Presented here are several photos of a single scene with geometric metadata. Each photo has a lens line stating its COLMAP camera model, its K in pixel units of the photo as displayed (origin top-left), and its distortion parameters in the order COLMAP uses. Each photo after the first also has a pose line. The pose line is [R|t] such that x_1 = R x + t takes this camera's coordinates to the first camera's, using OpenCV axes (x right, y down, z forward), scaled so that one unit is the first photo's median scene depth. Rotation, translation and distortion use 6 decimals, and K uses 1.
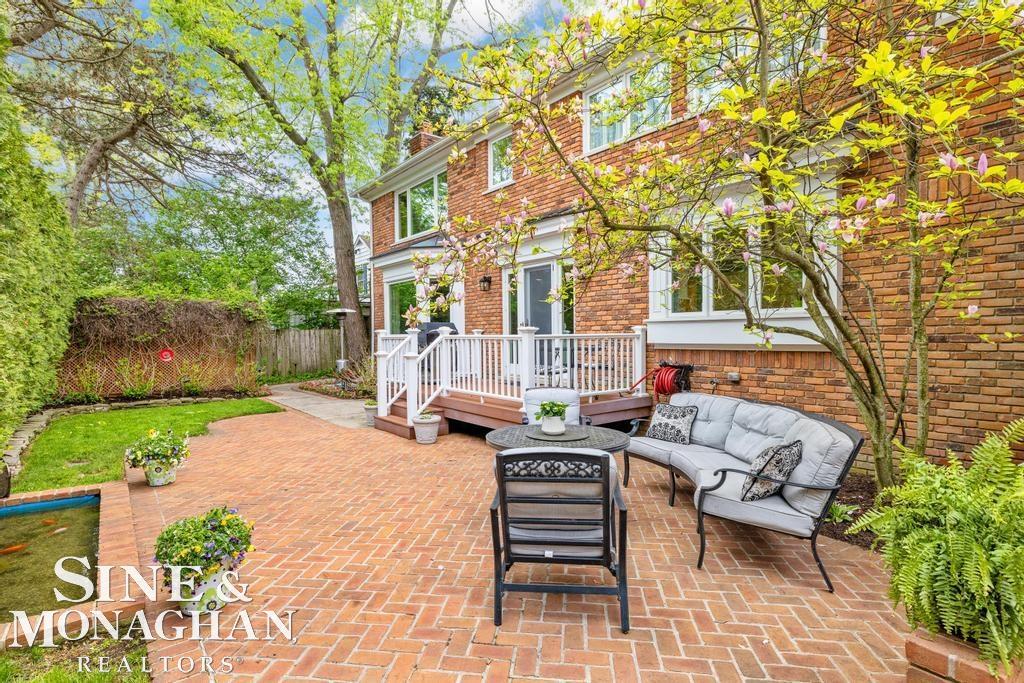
lens RADIAL K [[520.8, 0, 512.0], [0, 520.8, 341.5], [0, 0, 1]] dist [-0.000259, -0.000130]
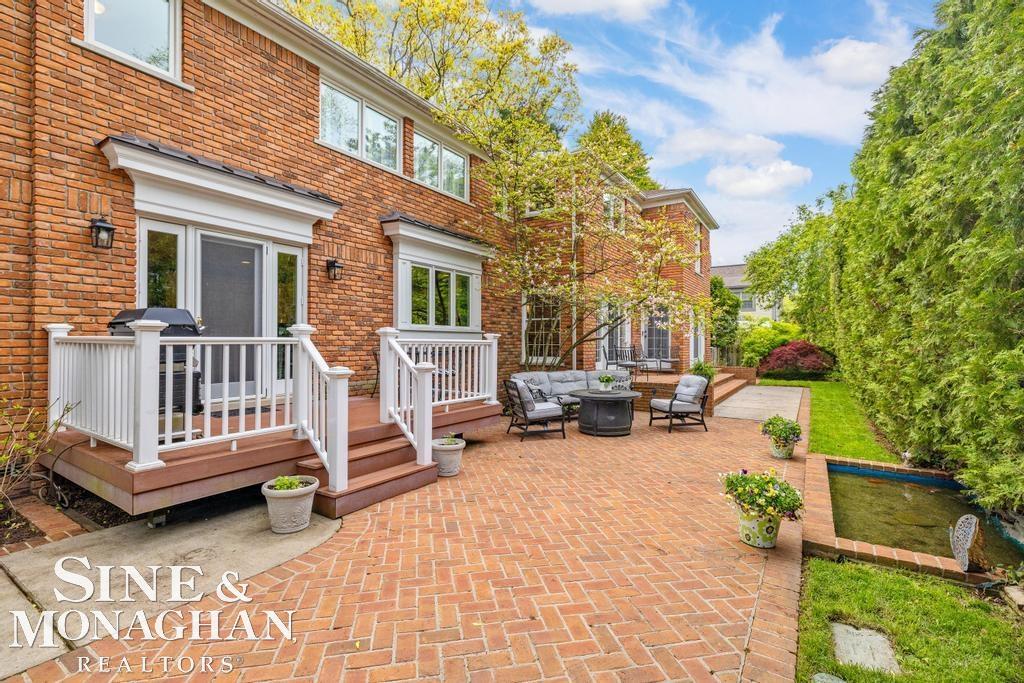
lens RADIAL K [[459.7, 0, 512.0], [0, 459.7, 341.5], [0, 0, 1]] dist [0.000362, 0.000031]
pose [[-0.327065, 0.003006, 0.944997, -0.739543], [0.004689, 0.999988, -0.001558, -0.006691], [-0.944990, 0.003922, -0.327075, 0.970764]]
